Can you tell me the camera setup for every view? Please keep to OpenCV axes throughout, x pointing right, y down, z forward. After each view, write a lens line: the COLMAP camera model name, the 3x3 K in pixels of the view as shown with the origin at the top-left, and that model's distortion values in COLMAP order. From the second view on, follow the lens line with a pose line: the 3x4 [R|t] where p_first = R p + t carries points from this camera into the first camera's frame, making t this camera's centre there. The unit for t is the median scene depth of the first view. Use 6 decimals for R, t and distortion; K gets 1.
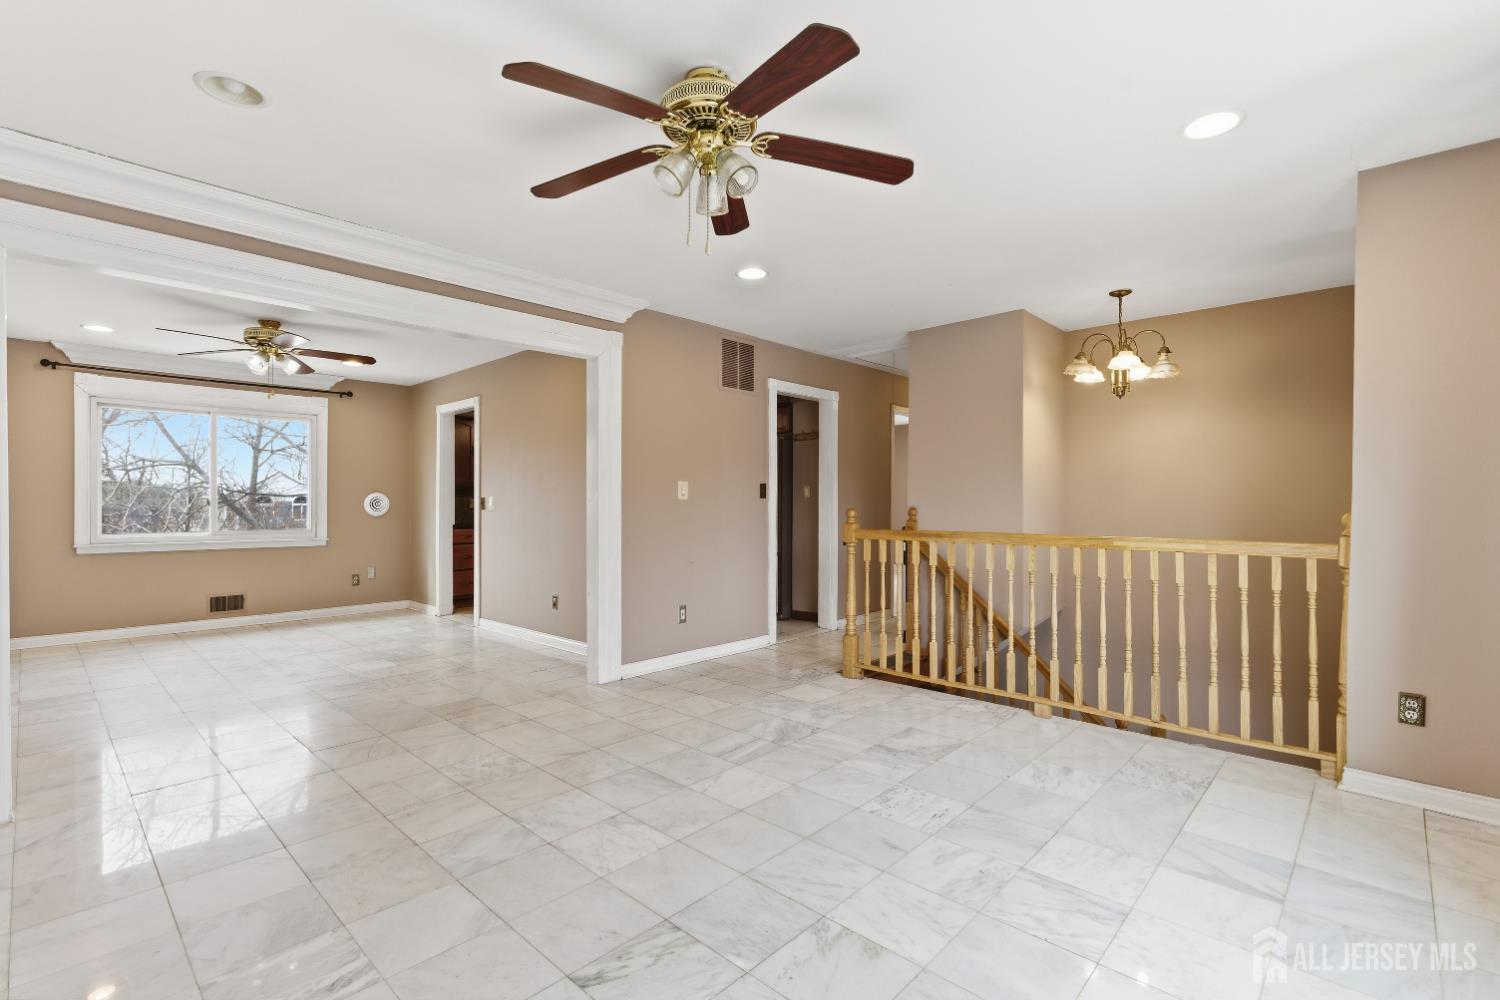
lens RADIAL K [[678.1, 0, 750.0], [0, 678.1, 500.0], [0, 0, 1]] dist [-0.000439, 0.000640]
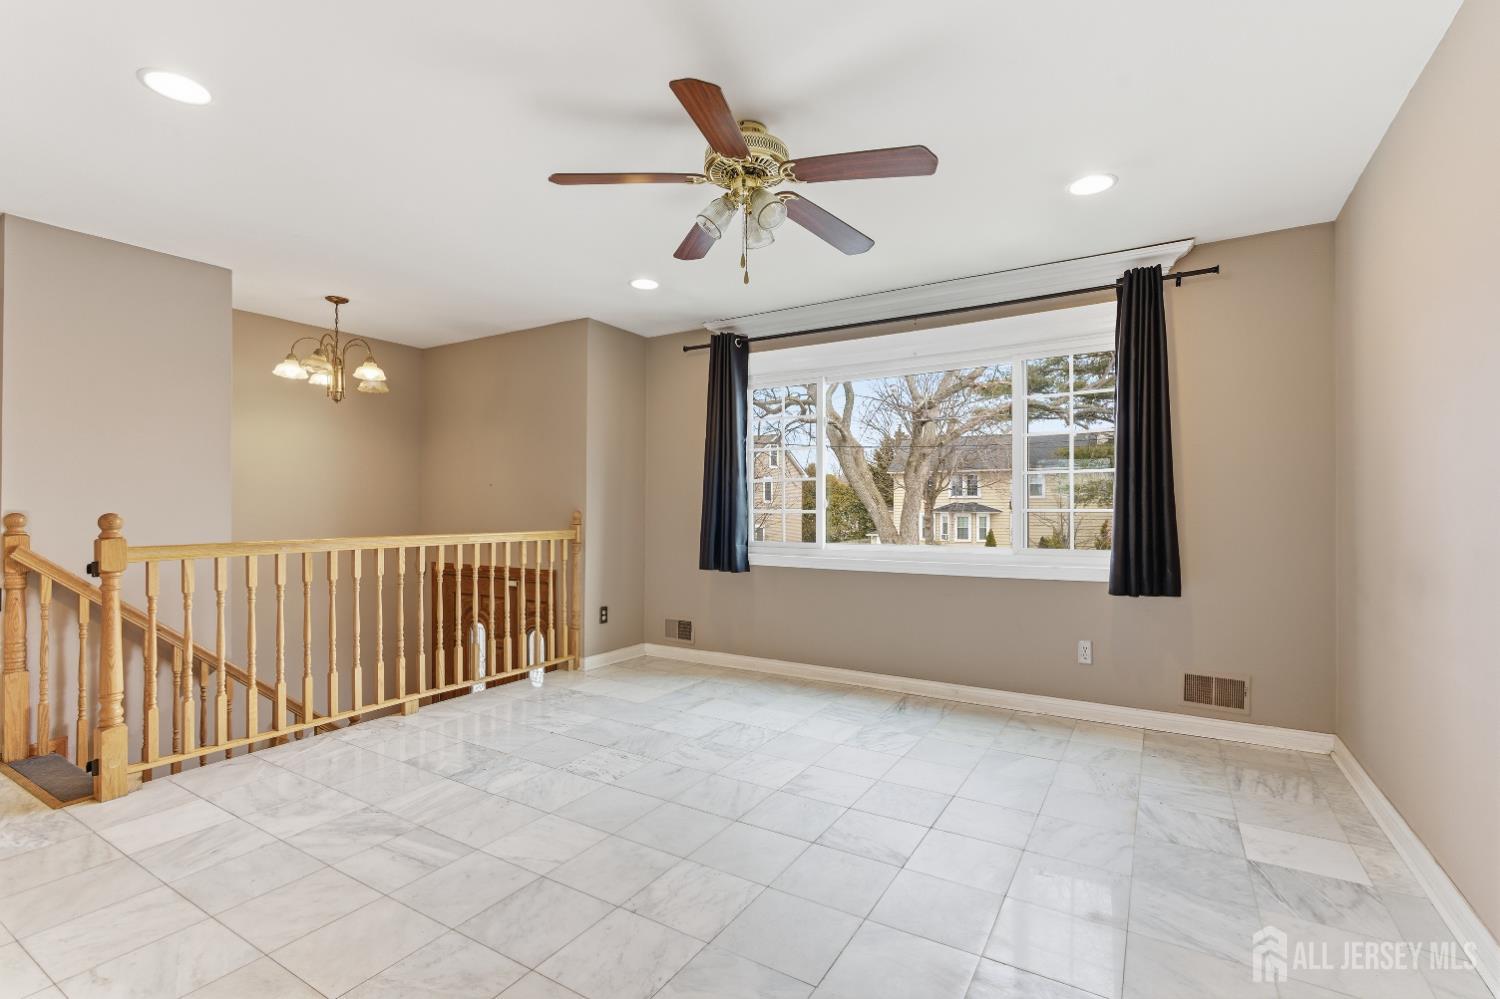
lens RADIAL K [[678.1, 0, 750.0], [0, 678.1, 499.5], [0, 0, 1]] dist [-0.000439, 0.000640]
pose [[-0.206036, 0.010153, 0.978492, -0.807089], [-0.004564, 0.999925, -0.011336, 0.006520], [-0.978534, -0.006802, -0.205974, 0.842407]]
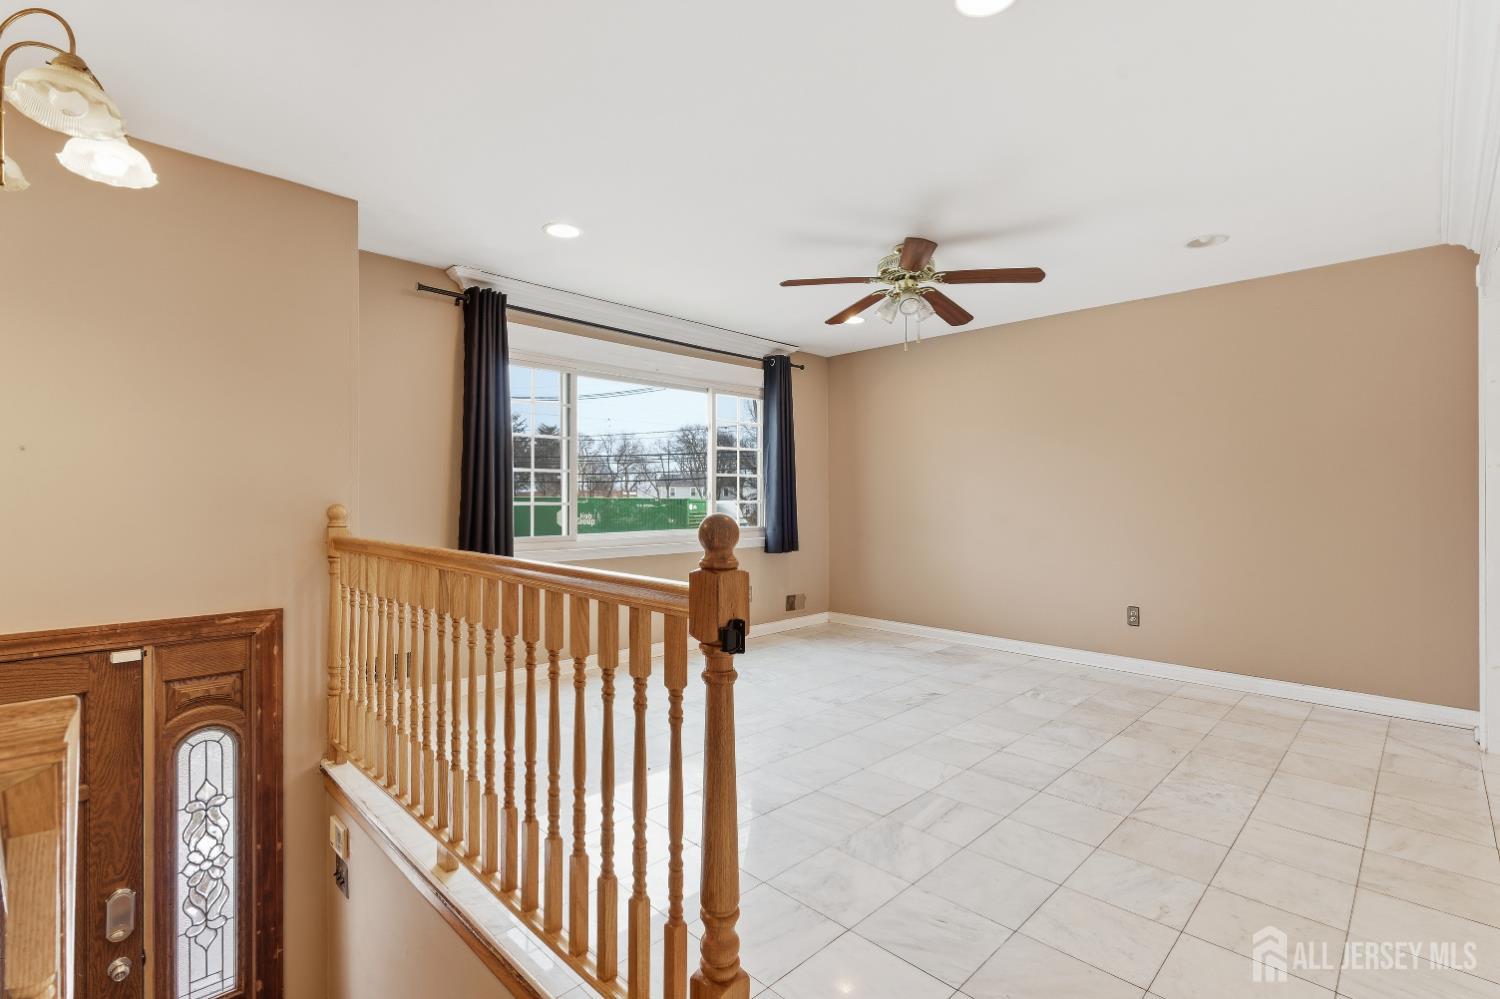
lens RADIAL K [[687.4, 0, 750.0], [0, 687.4, 499.5], [0, 0, 1]] dist [-0.002252, -0.000441]
pose [[-0.999493, -0.002367, 0.031756, 0.186687], [-0.002518, 0.999986, -0.004736, 0.012092], [-0.031745, -0.004814, -0.999484, 1.872162]]
